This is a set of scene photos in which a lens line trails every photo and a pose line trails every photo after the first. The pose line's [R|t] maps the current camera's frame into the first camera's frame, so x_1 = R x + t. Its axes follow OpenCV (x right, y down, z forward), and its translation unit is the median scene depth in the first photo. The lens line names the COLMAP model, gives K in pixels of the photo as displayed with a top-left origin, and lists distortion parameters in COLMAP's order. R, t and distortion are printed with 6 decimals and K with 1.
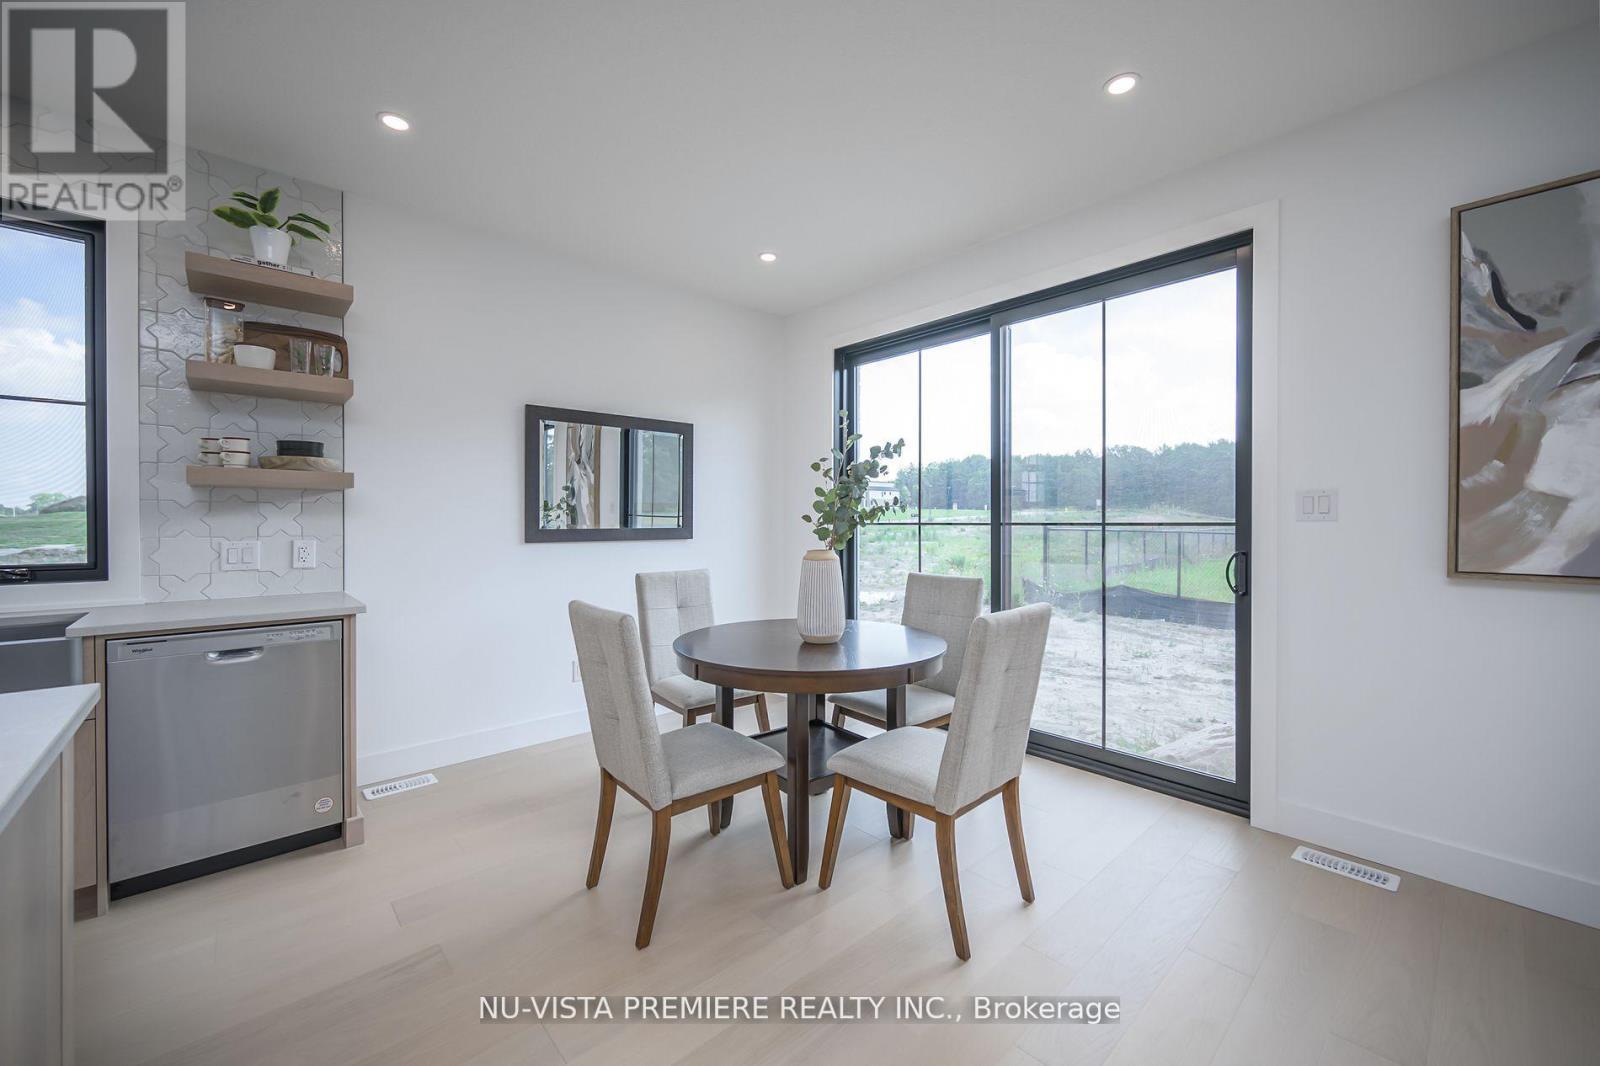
lens RADIAL K [[631.4, 0, 813.7], [0, 631.4, 526.6], [0, 0, 1]] dist [-0.004113, -0.000113]
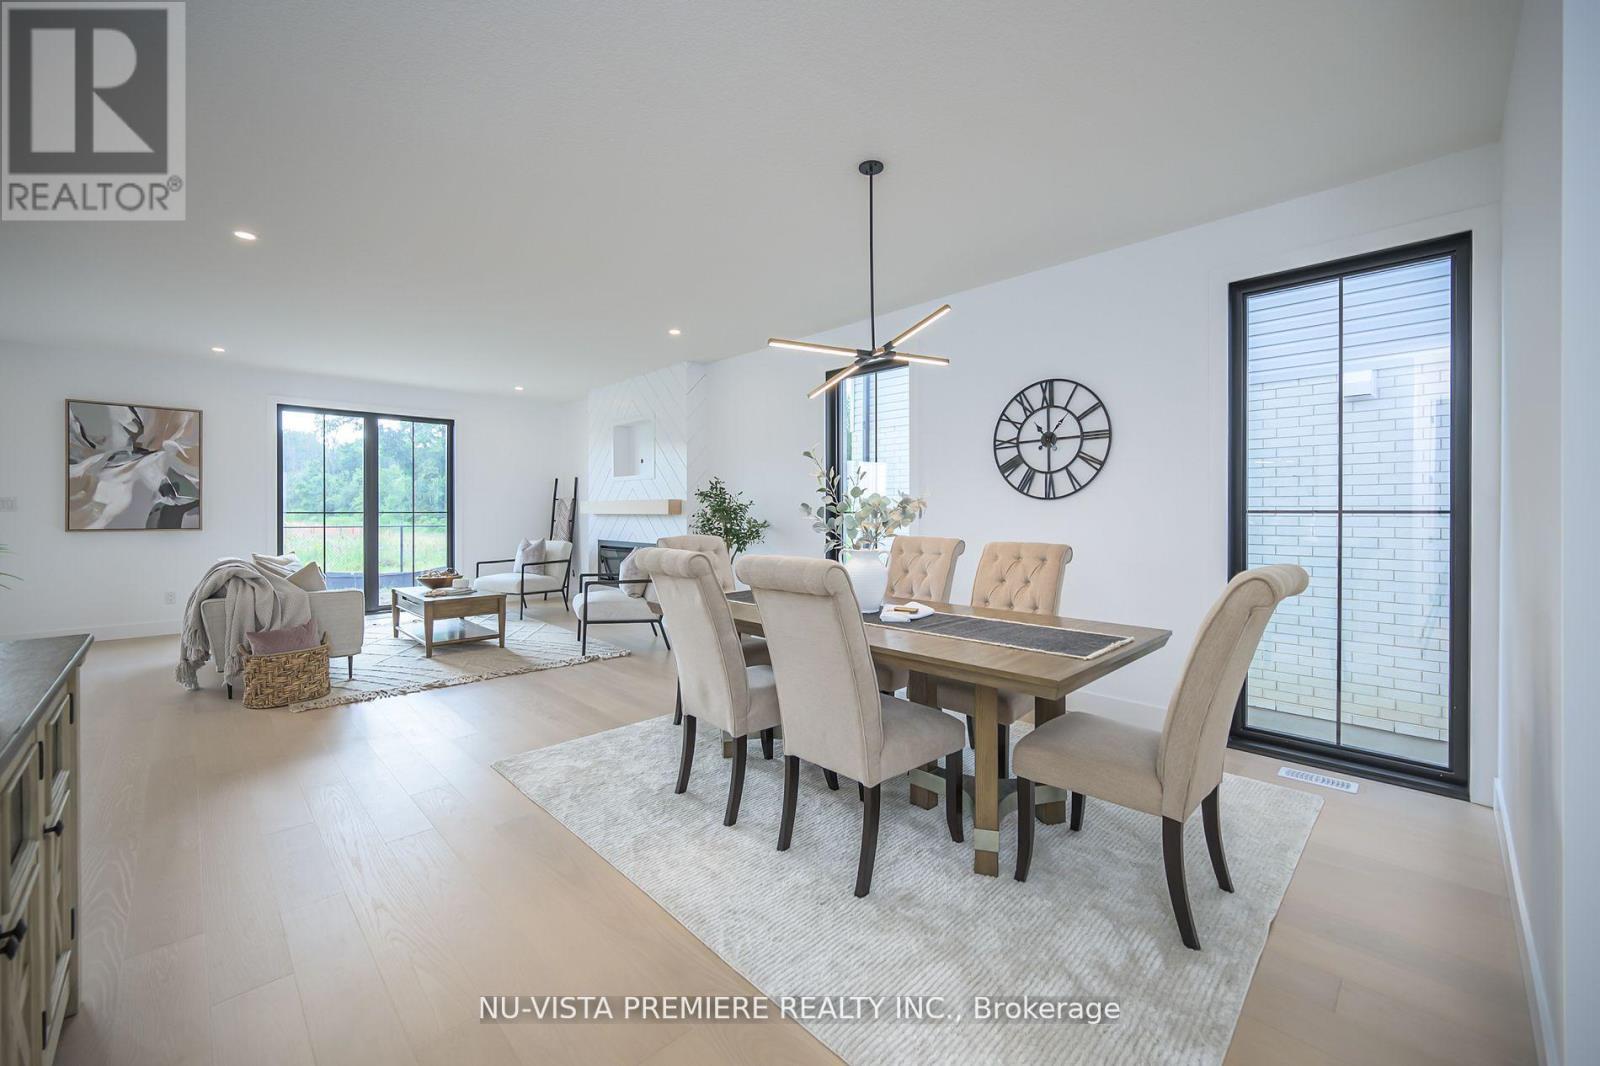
lens RADIAL K [[631.4, 0, 784.4], [0, 631.4, 516.8], [0, 0, 1]] dist [-0.004113, -0.000113]
pose [[-0.021155, -0.006451, 0.999755, -1.507964], [0.006164, 0.999959, 0.006583, 0.012664], [-0.999757, 0.006301, -0.021115, -1.744300]]
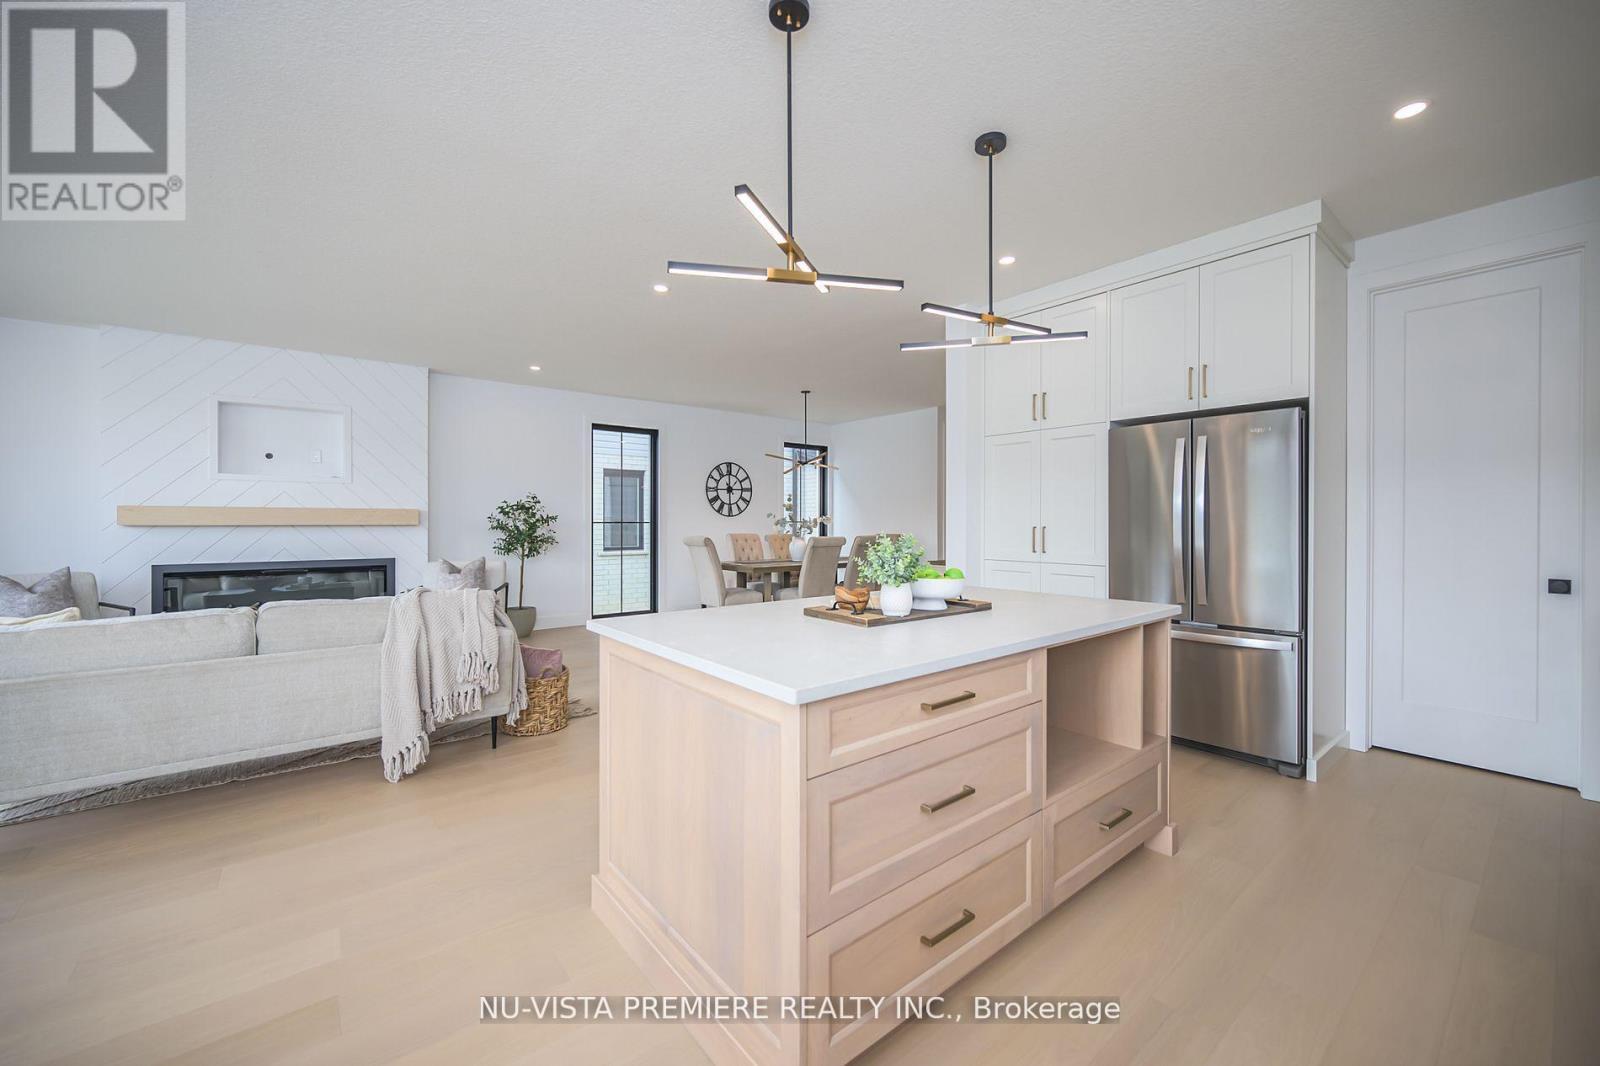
lens RADIAL K [[631.4, 0, 808.0], [0, 631.4, 518.8], [0, 0, 1]] dist [-0.004113, -0.000113]
pose [[-0.998811, -0.005180, 0.048477, -0.566512], [-0.004745, 0.999948, 0.009066, -0.035976], [-0.048521, 0.008826, -0.998783, 0.992401]]
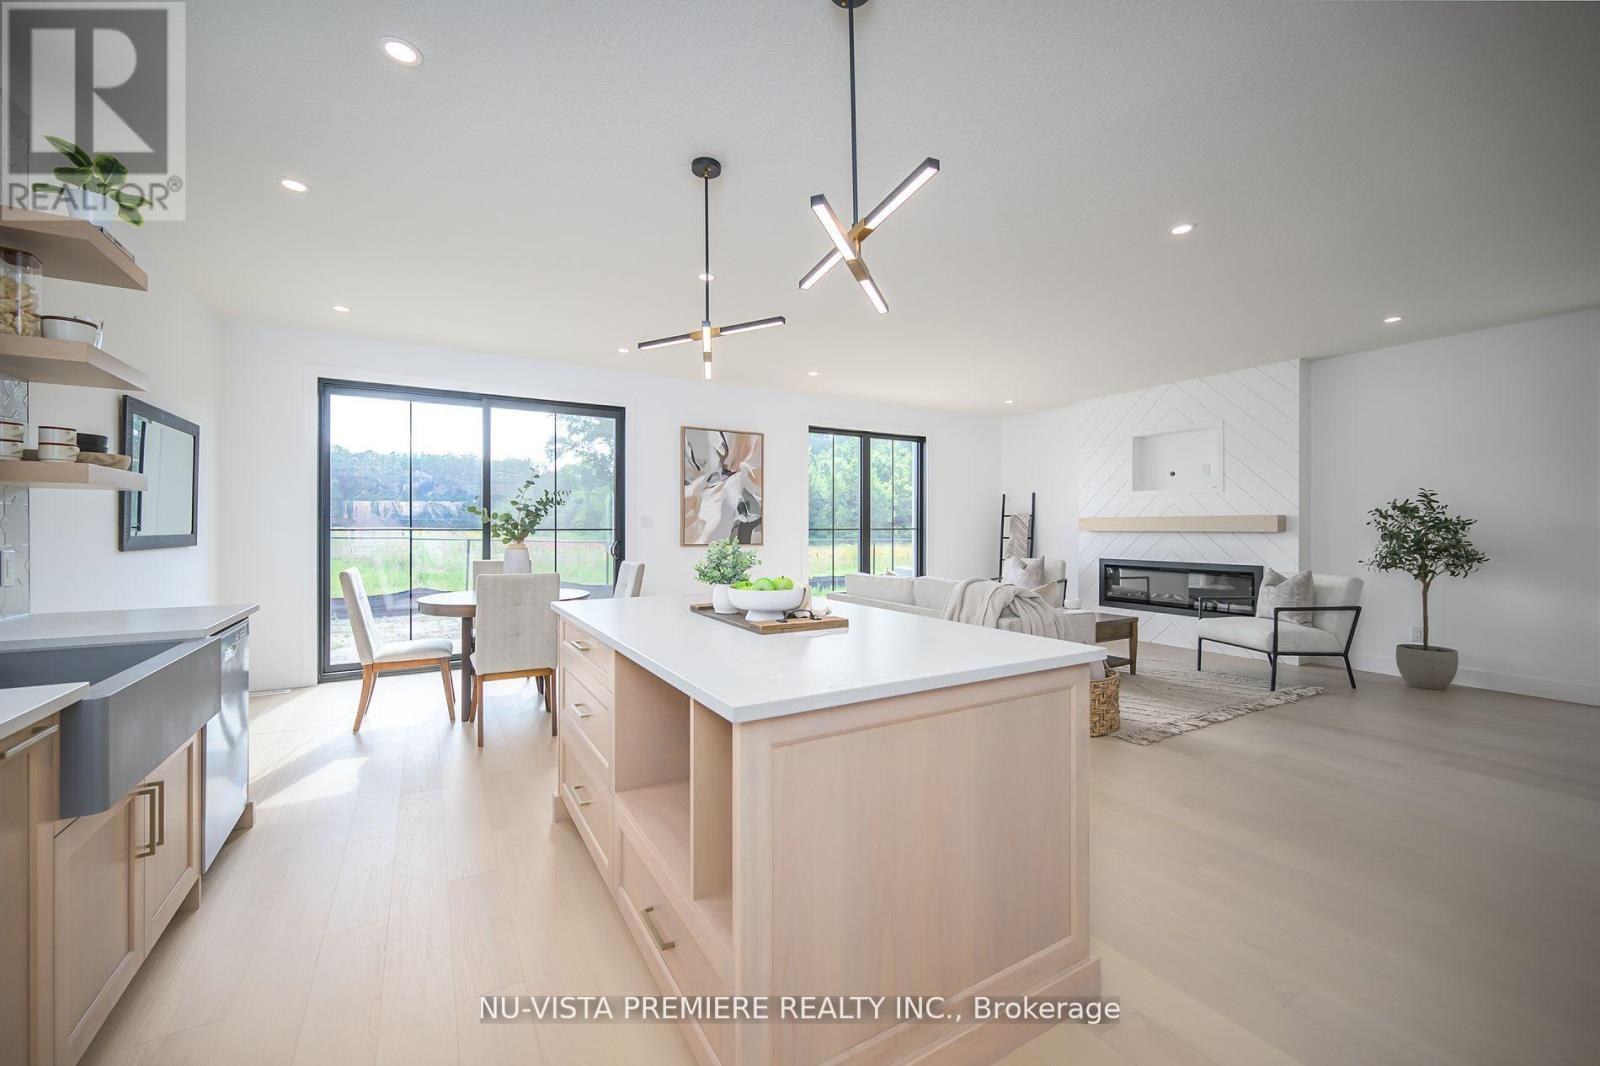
lens RADIAL K [[631.4, 0, 773.5], [0, 631.4, 530.8], [0, 0, 1]] dist [-0.004113, -0.000113]
pose [[0.232383, -0.001724, 0.972623, -1.543930], [0.004987, 0.999987, 0.000581, 0.002775], [-0.972612, 0.004715, 0.232389, -0.115394]]
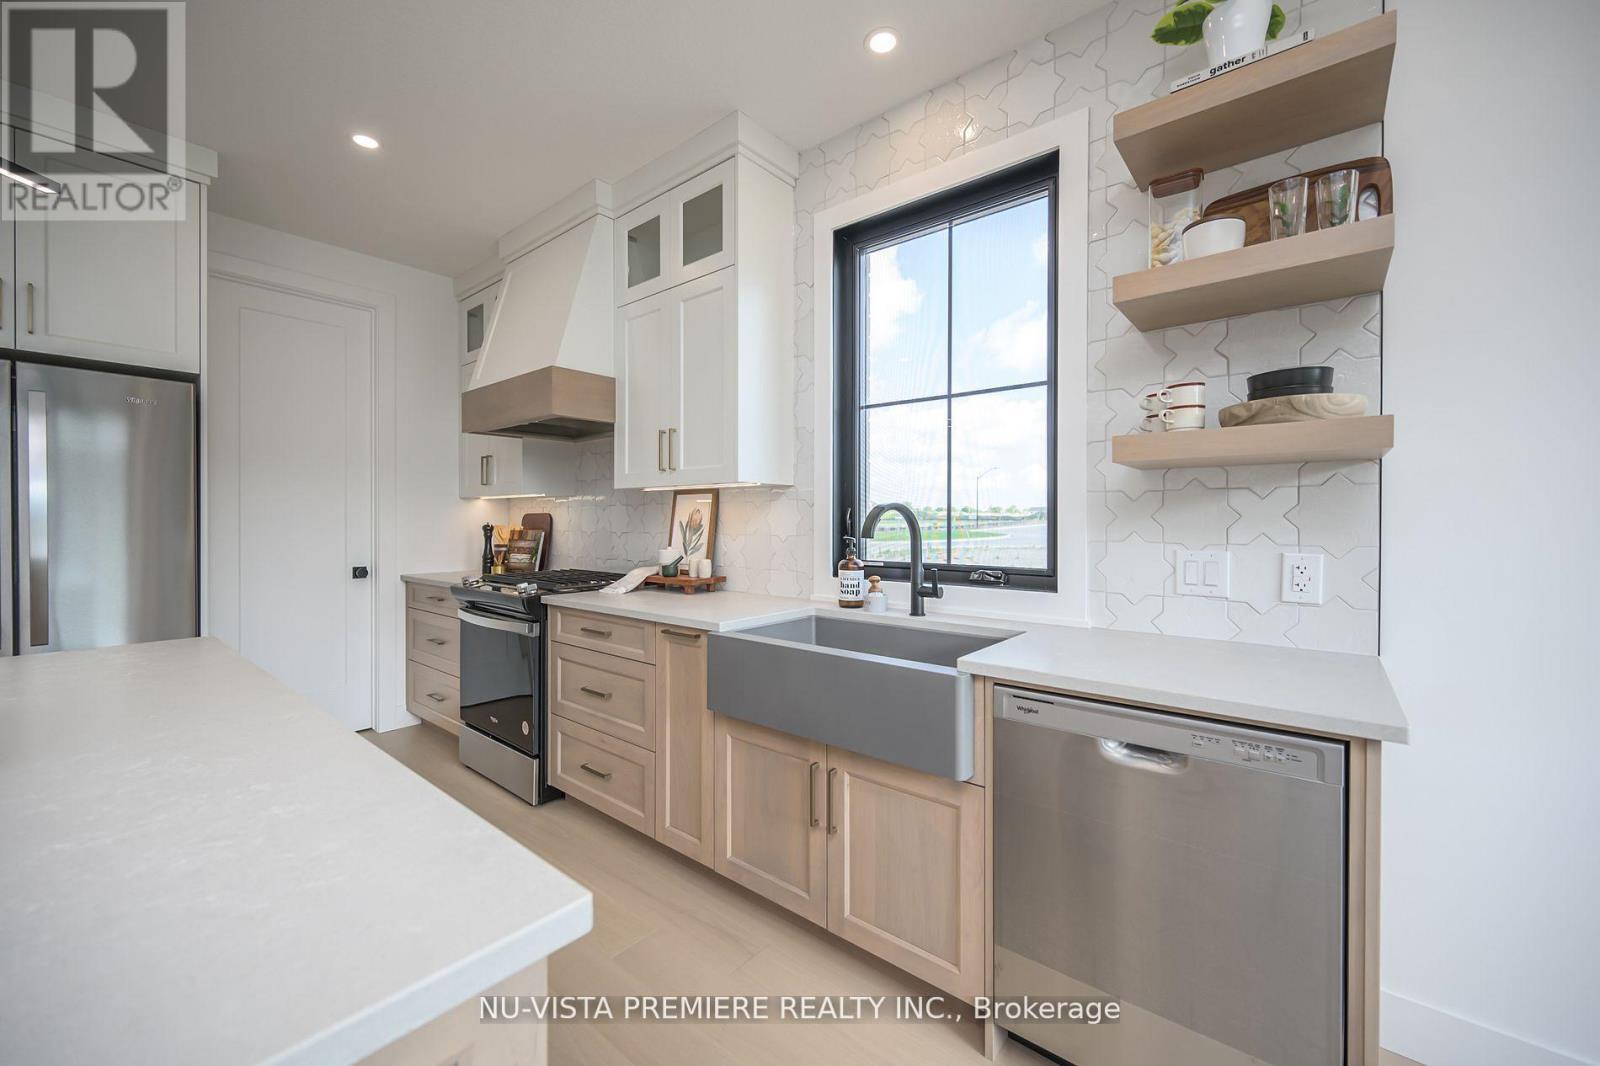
lens RADIAL K [[631.4, 0, 793.6], [0, 631.4, 524.9], [0, 0, 1]] dist [-0.004113, -0.000113]
pose [[0.125212, 0.005034, -0.992117, -0.344173], [-0.006289, 0.999971, 0.004281, -0.003057], [0.992110, 0.005703, 0.125240, 0.531627]]
